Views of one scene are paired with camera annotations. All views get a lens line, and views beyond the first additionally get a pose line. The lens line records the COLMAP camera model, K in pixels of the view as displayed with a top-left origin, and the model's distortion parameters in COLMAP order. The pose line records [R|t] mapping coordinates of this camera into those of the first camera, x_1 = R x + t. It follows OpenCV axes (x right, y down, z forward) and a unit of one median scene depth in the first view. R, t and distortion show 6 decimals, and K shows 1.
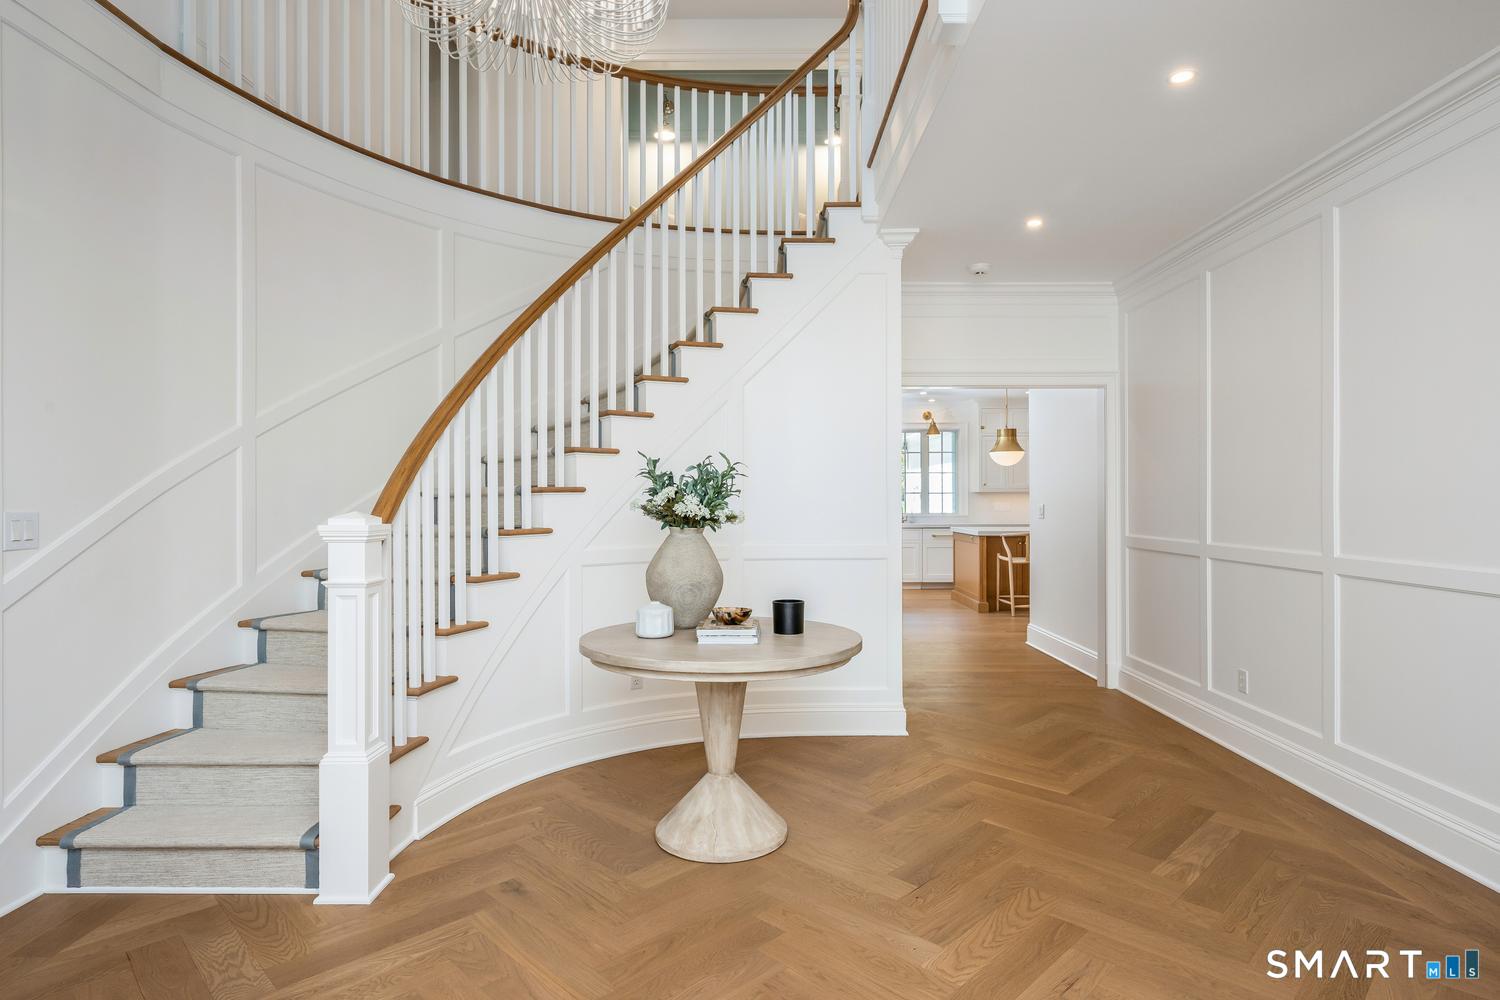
lens RADIAL K [[811.0, 0, 750.8], [0, 811.0, 498.8], [0, 0, 1]] dist [0.005919, 0.000362]
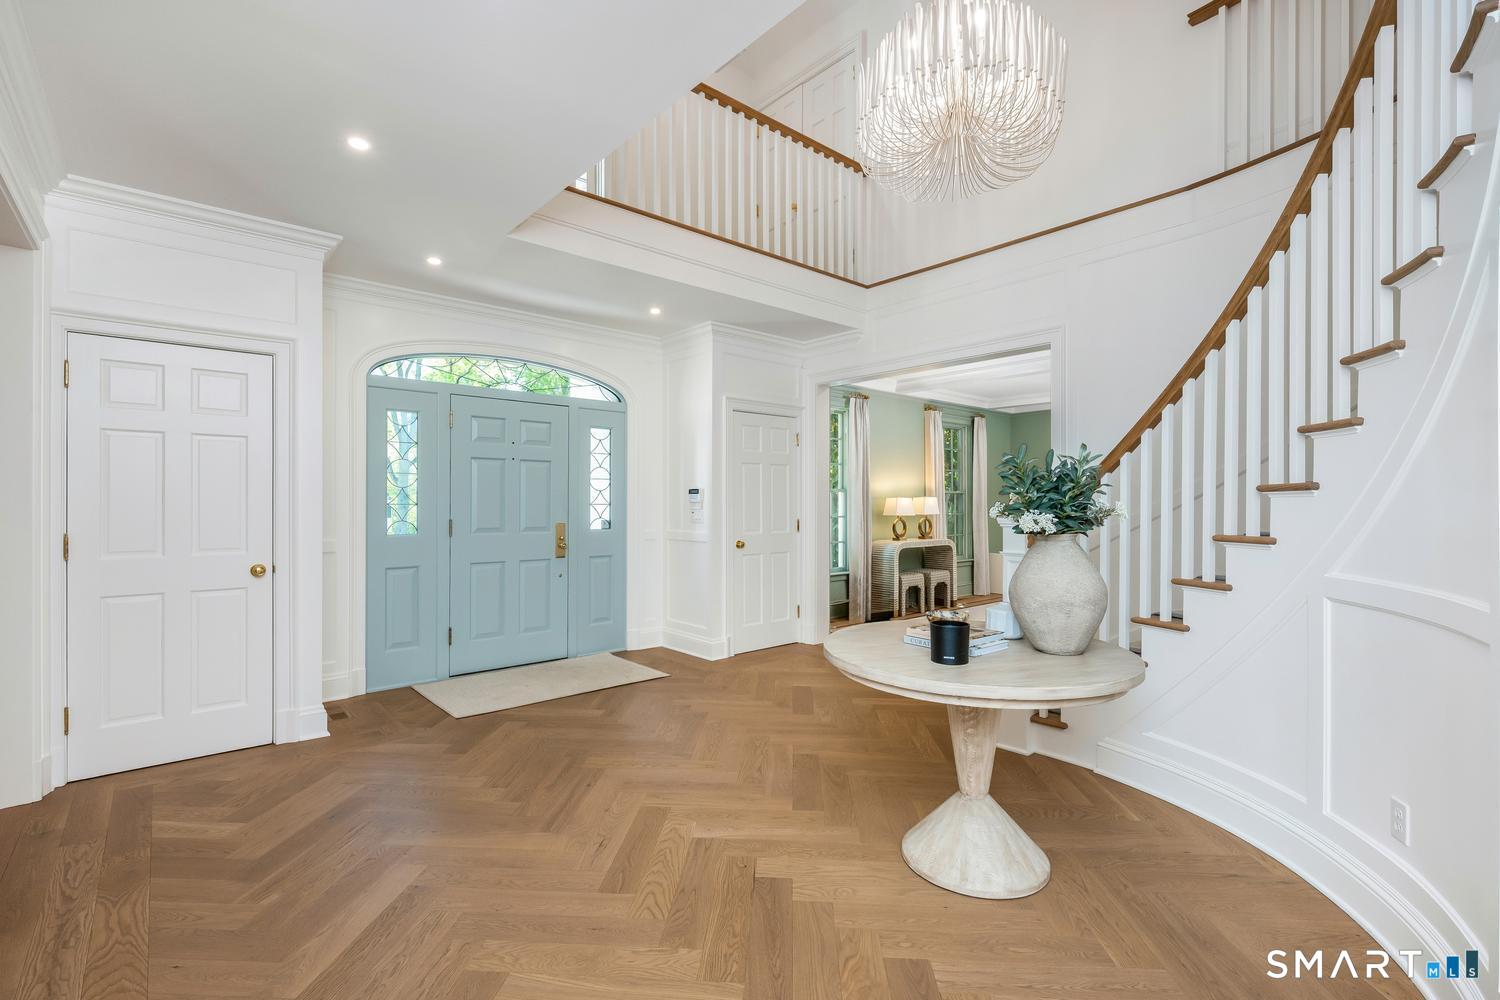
lens RADIAL K [[675.2, 0, 754.6], [0, 675.2, 501.5], [0, 0, 1]] dist [-0.001489, 0.000563]
pose [[-0.748459, 0.001432, -0.663179, 0.828820], [-0.000505, 0.999996, 0.002730, -0.000474], [0.663180, 0.002378, -0.748456, 1.756099]]
